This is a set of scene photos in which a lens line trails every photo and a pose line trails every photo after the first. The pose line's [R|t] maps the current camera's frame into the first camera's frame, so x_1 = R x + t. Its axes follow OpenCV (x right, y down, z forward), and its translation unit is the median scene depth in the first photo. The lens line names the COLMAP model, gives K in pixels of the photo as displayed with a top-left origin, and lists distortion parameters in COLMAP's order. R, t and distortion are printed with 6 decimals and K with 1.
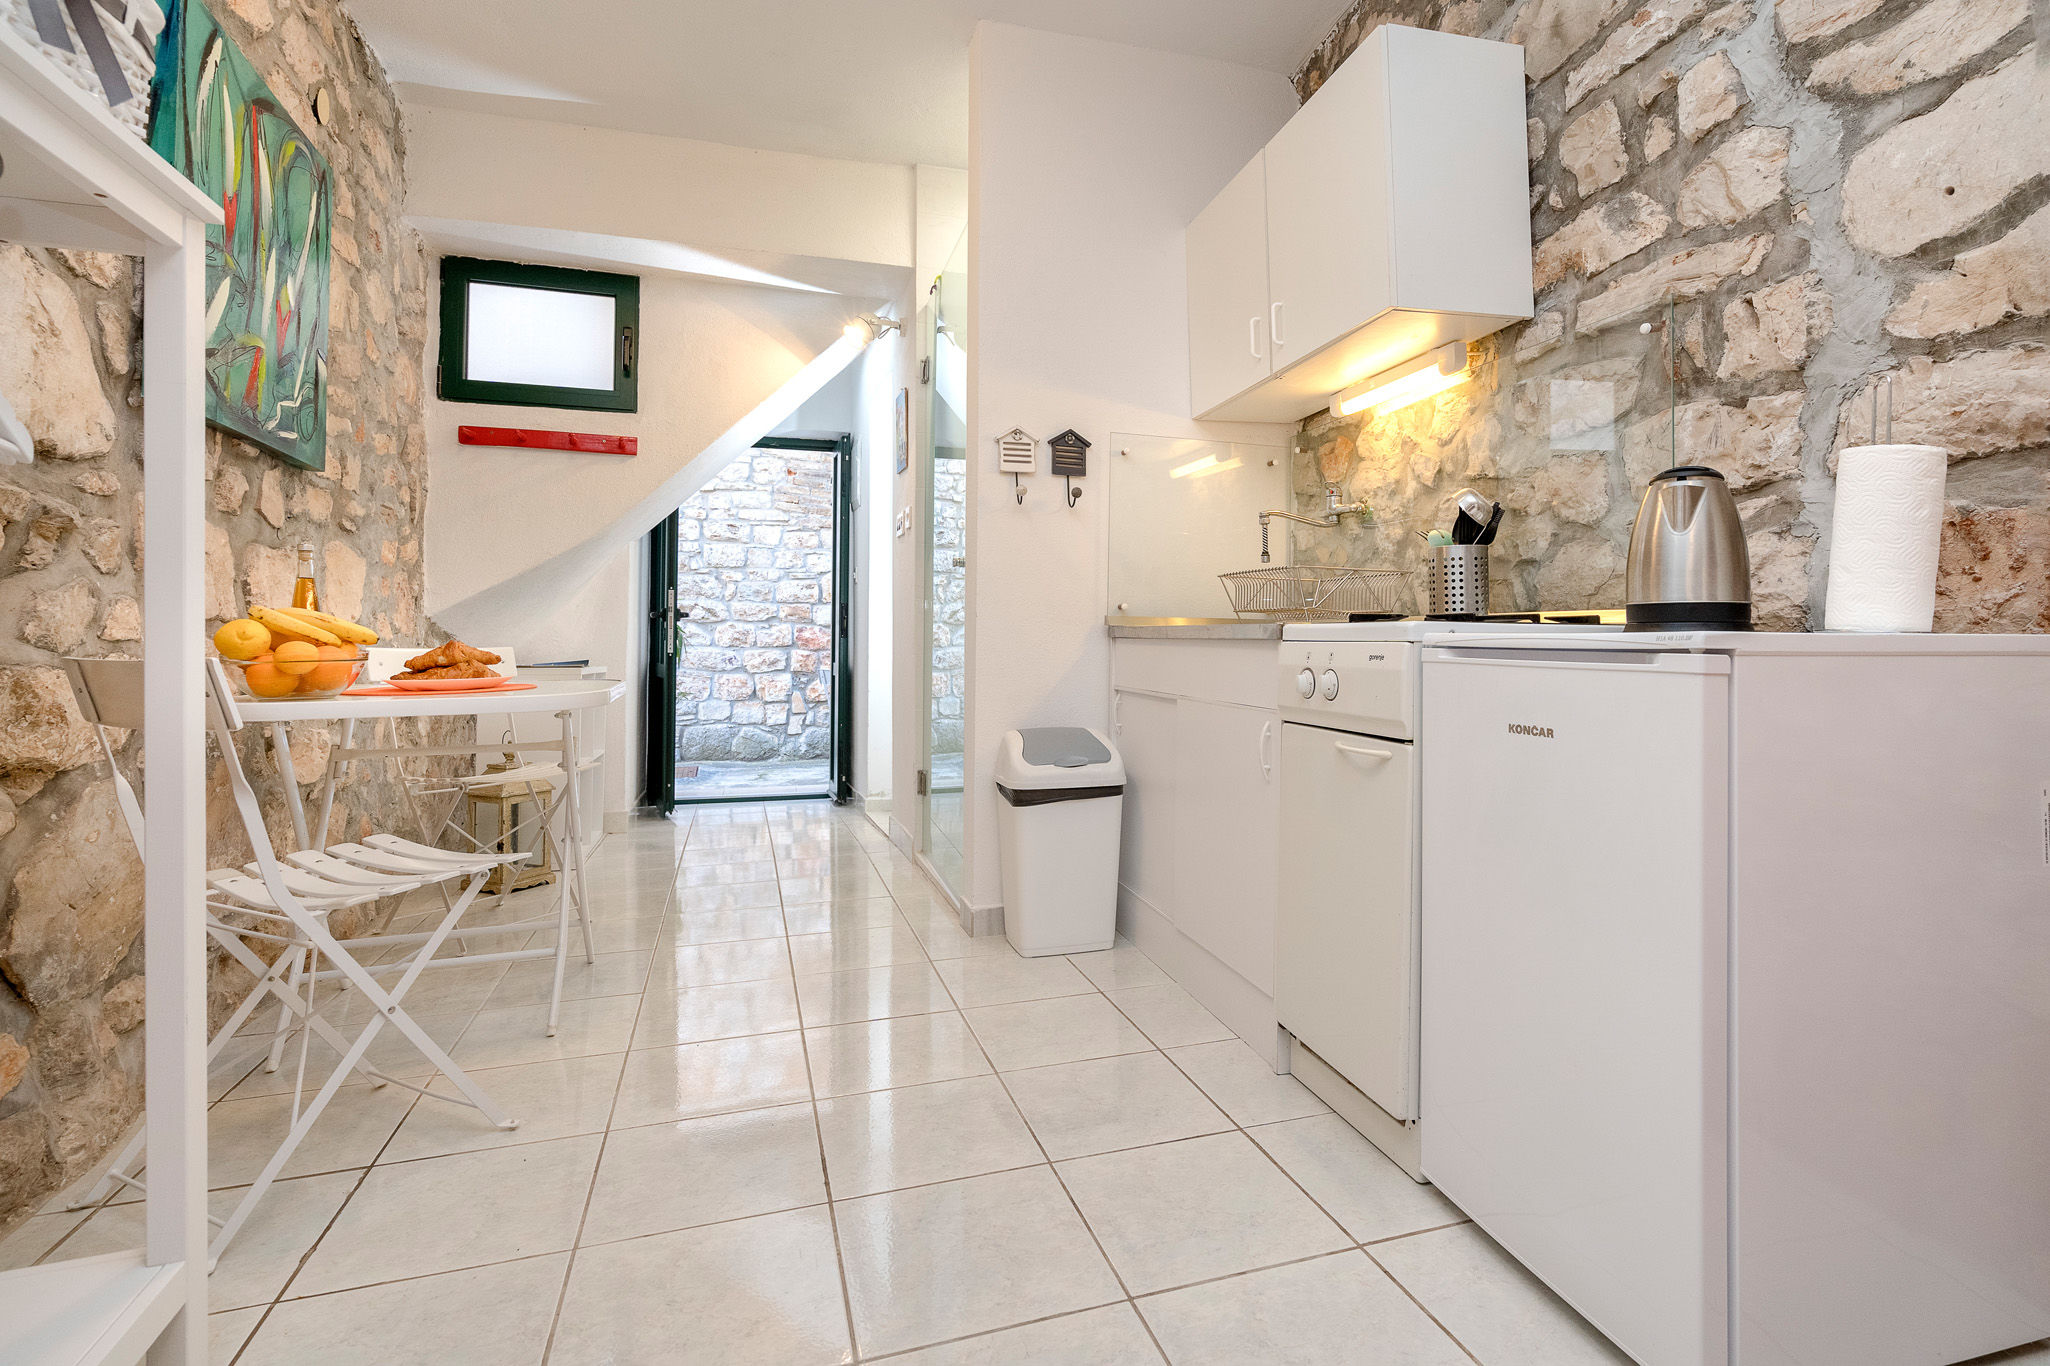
lens RADIAL K [[962.9, 0, 1047.1], [0, 962.9, 587.7], [0, 0, 1]] dist [0.001167, 0.000757]
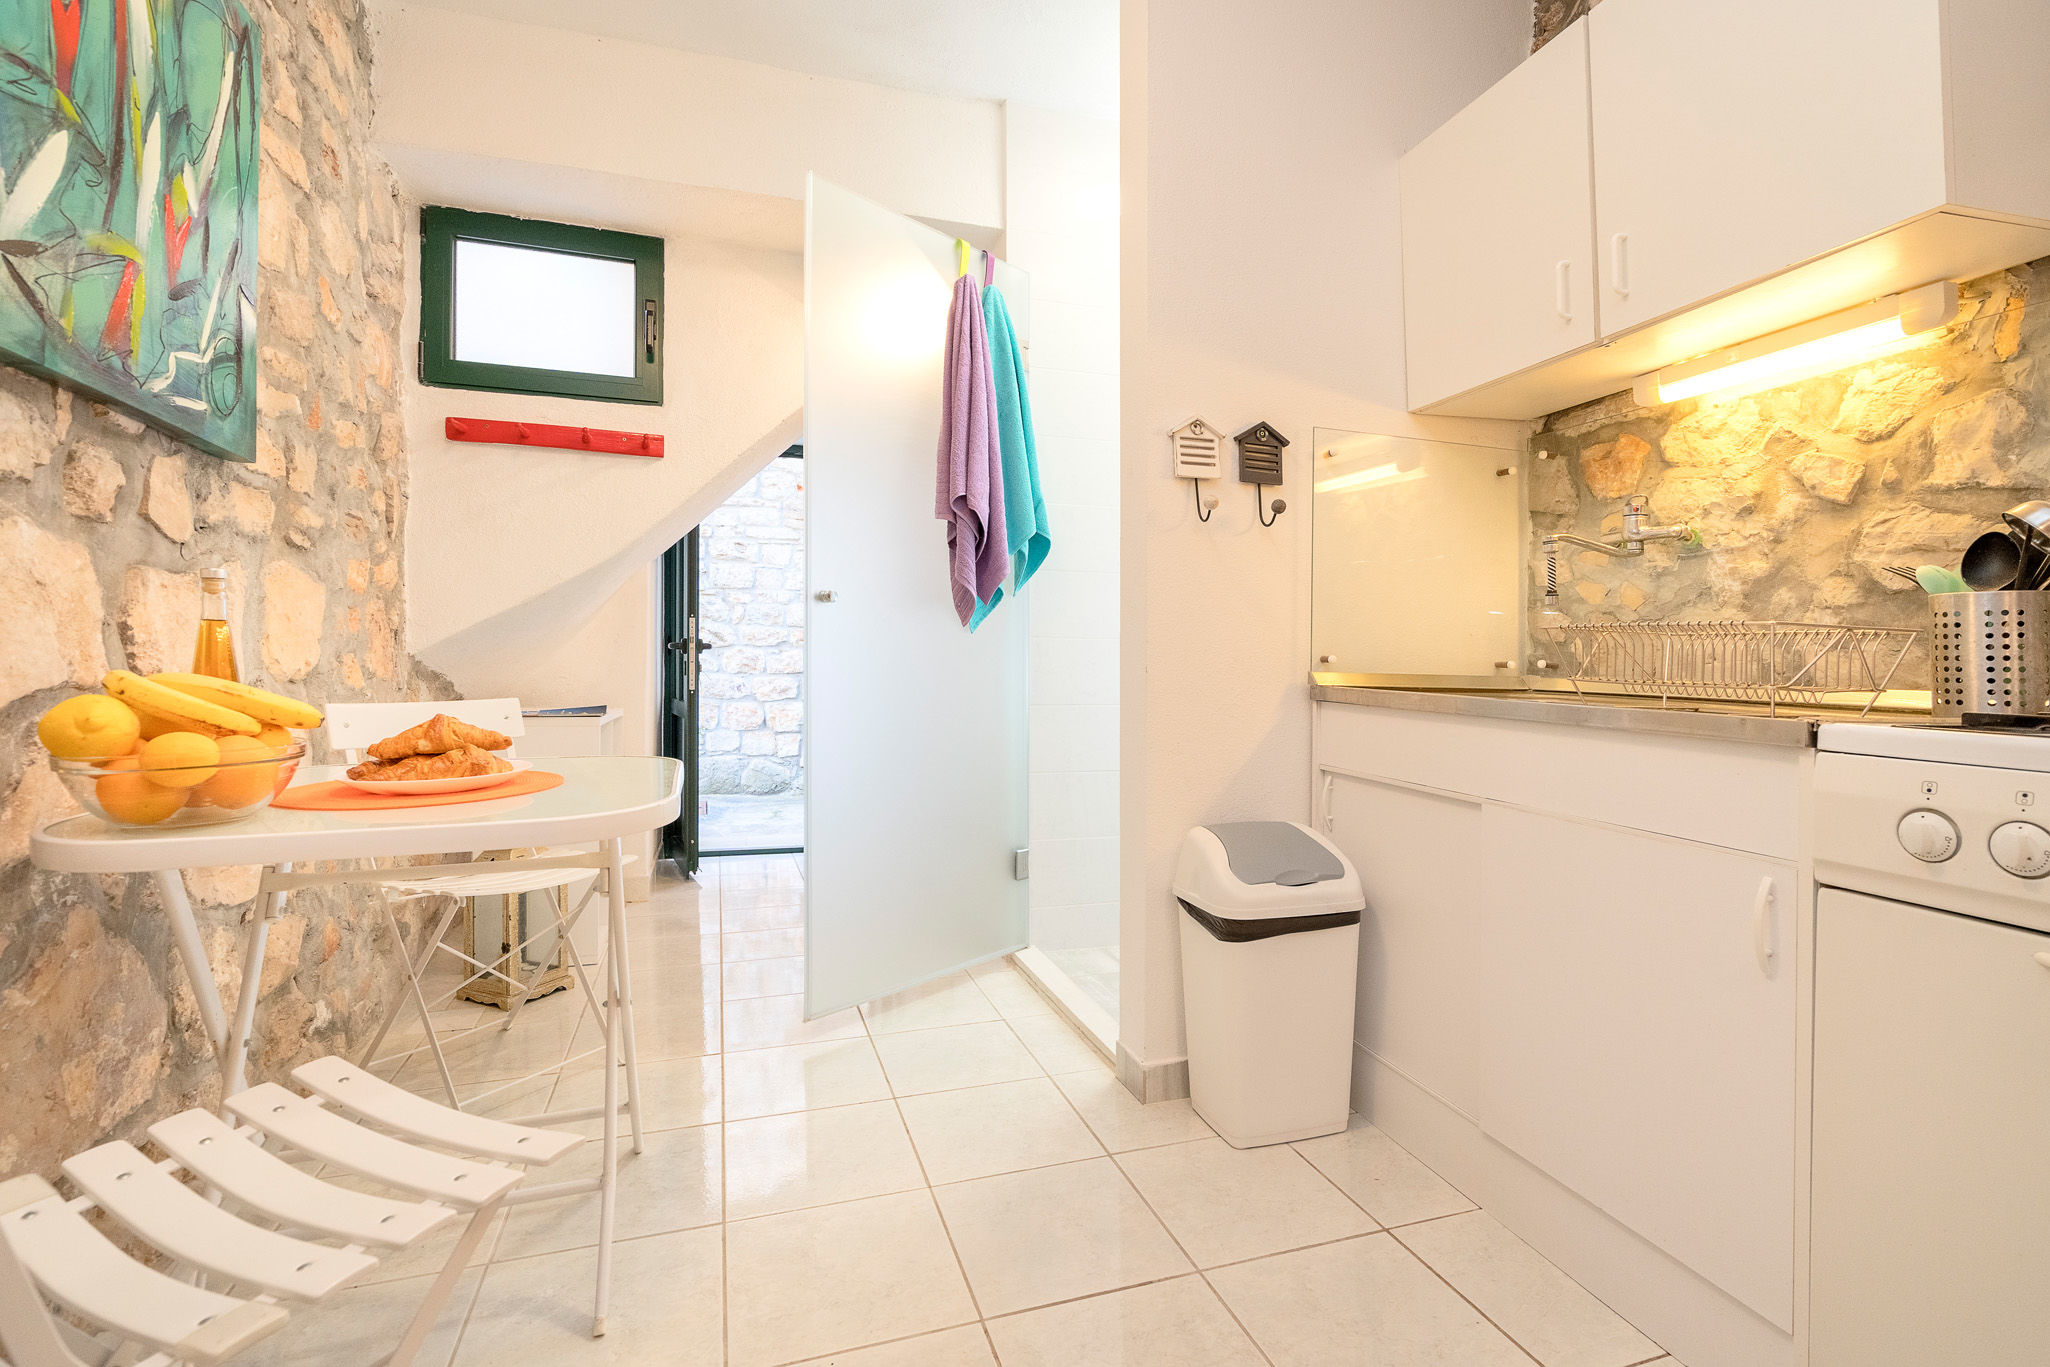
lens RADIAL K [[928.7, 0, 1018.9], [0, 928.7, 646.0], [0, 0, 1]] dist [-0.000909, 0.000250]
pose [[0.999936, 0.011162, 0.001700, -0.178419], [-0.011223, 0.999053, 0.042030, -0.020074], [-0.001230, -0.042047, 0.999115, 0.294542]]
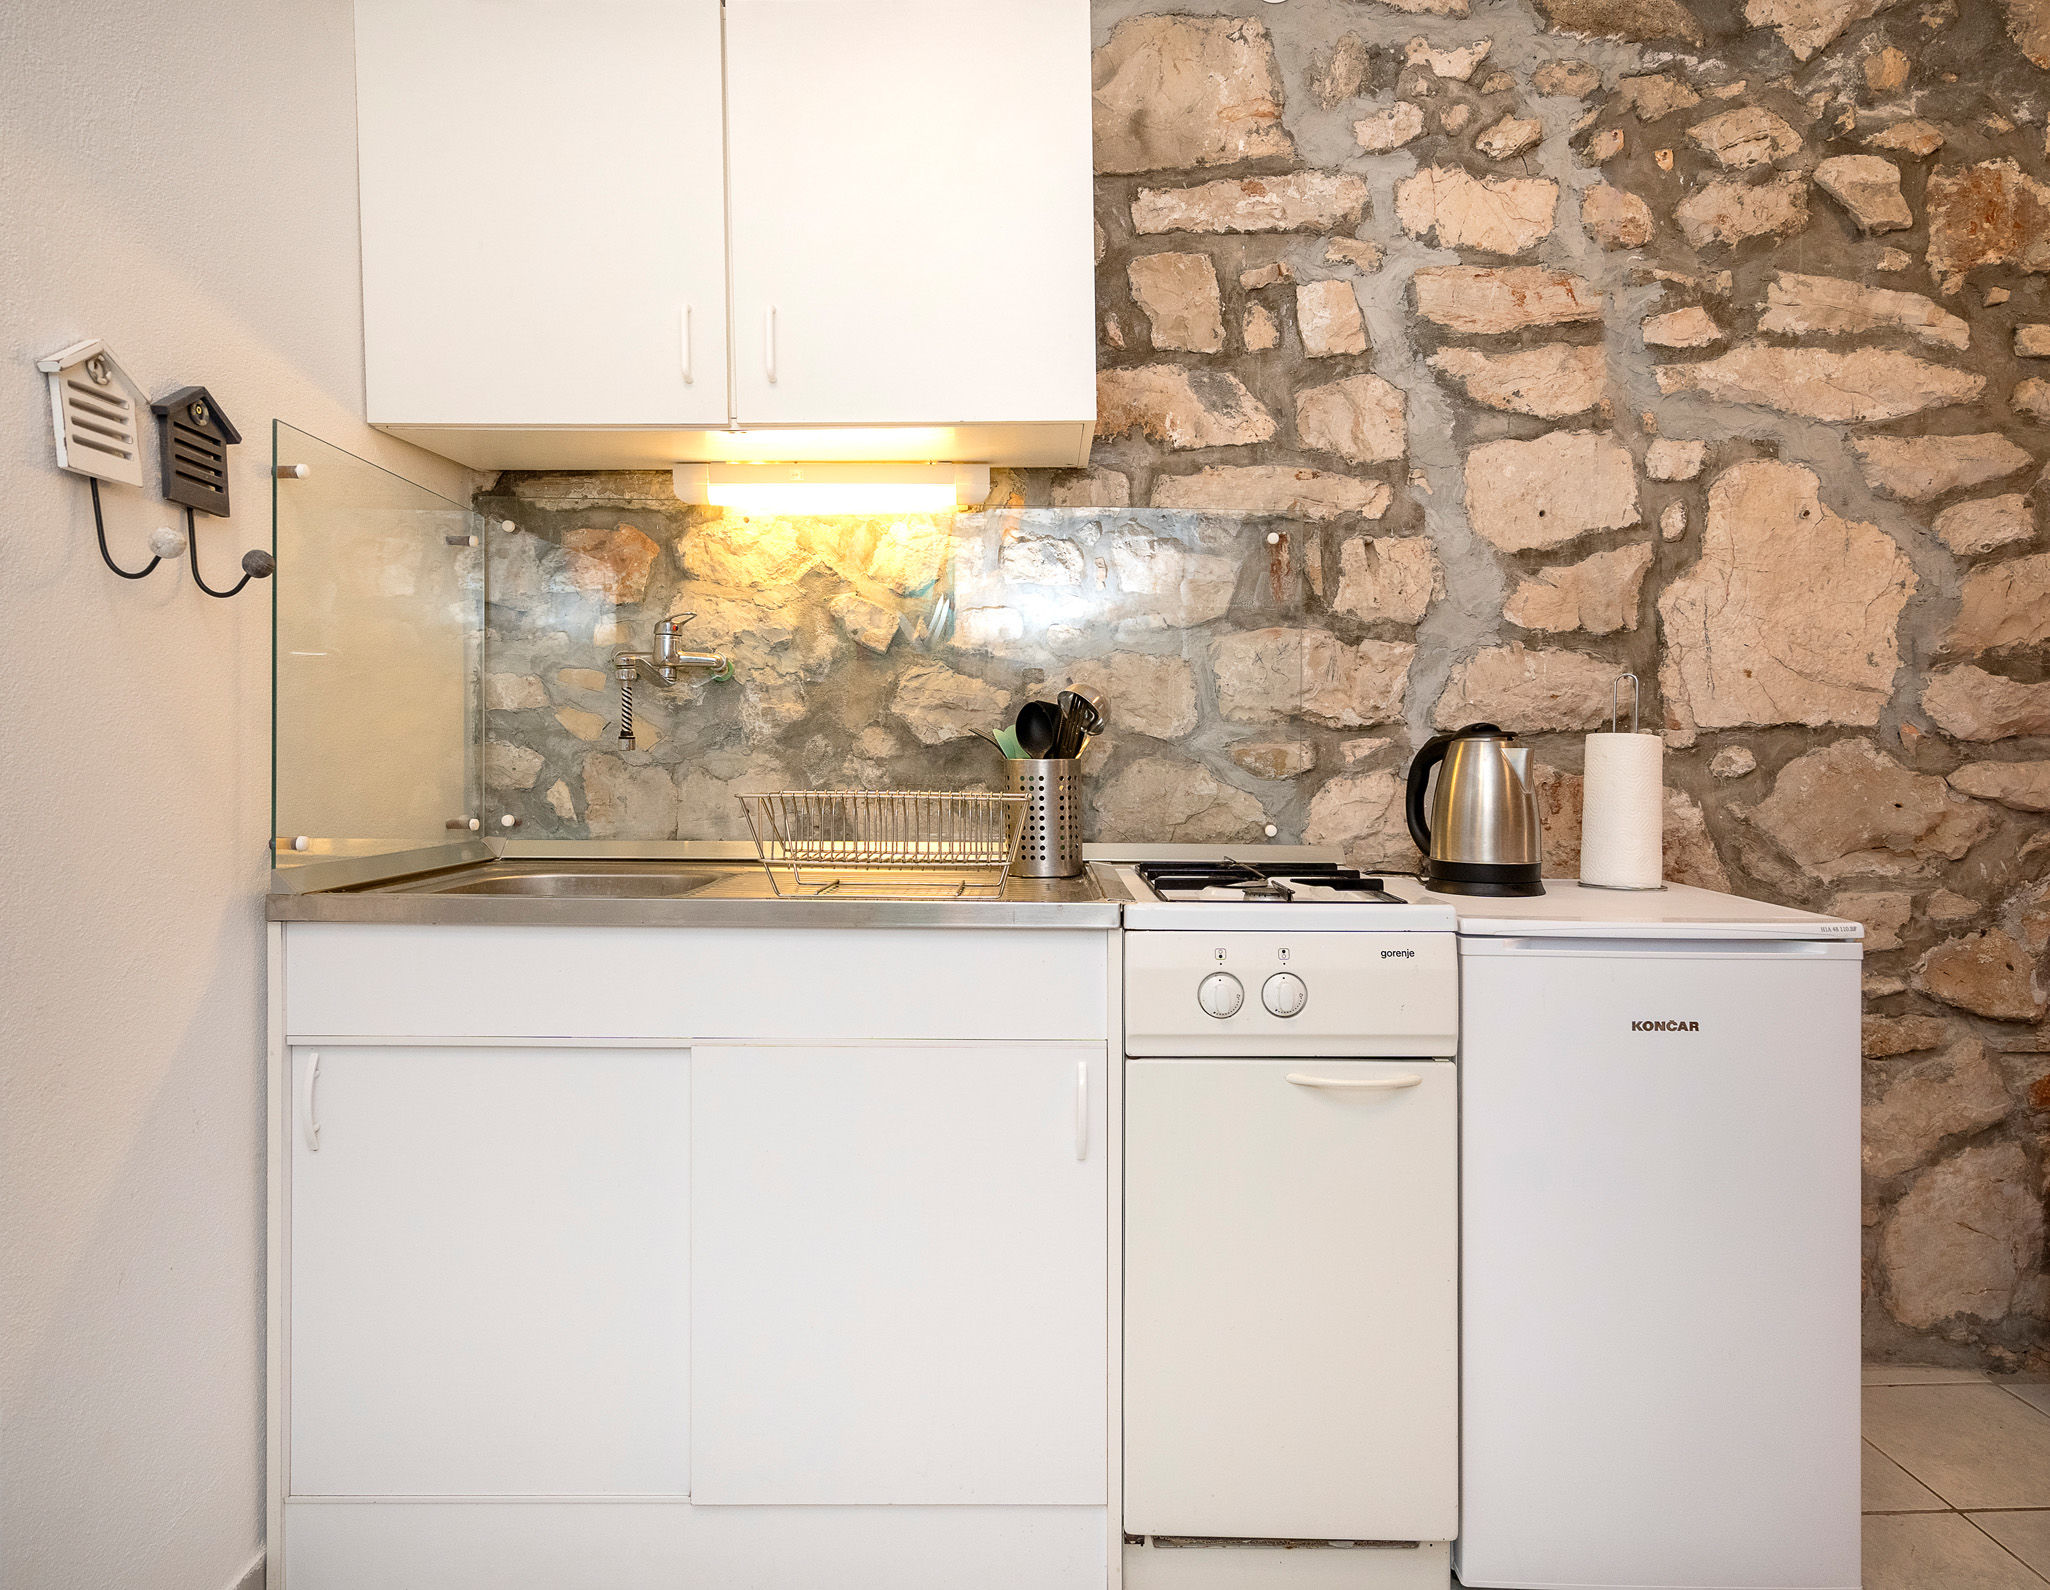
lens RADIAL K [[1268.5, 0, 1055.2], [0, 1268.5, 728.5], [0, 0, 1]] dist [-0.002293, -0.000089]
pose [[0.263856, 0.012086, 0.964486, -0.397670], [-0.052945, 0.998595, 0.001971, -0.052968], [-0.963108, -0.051584, 0.264125, 0.579527]]
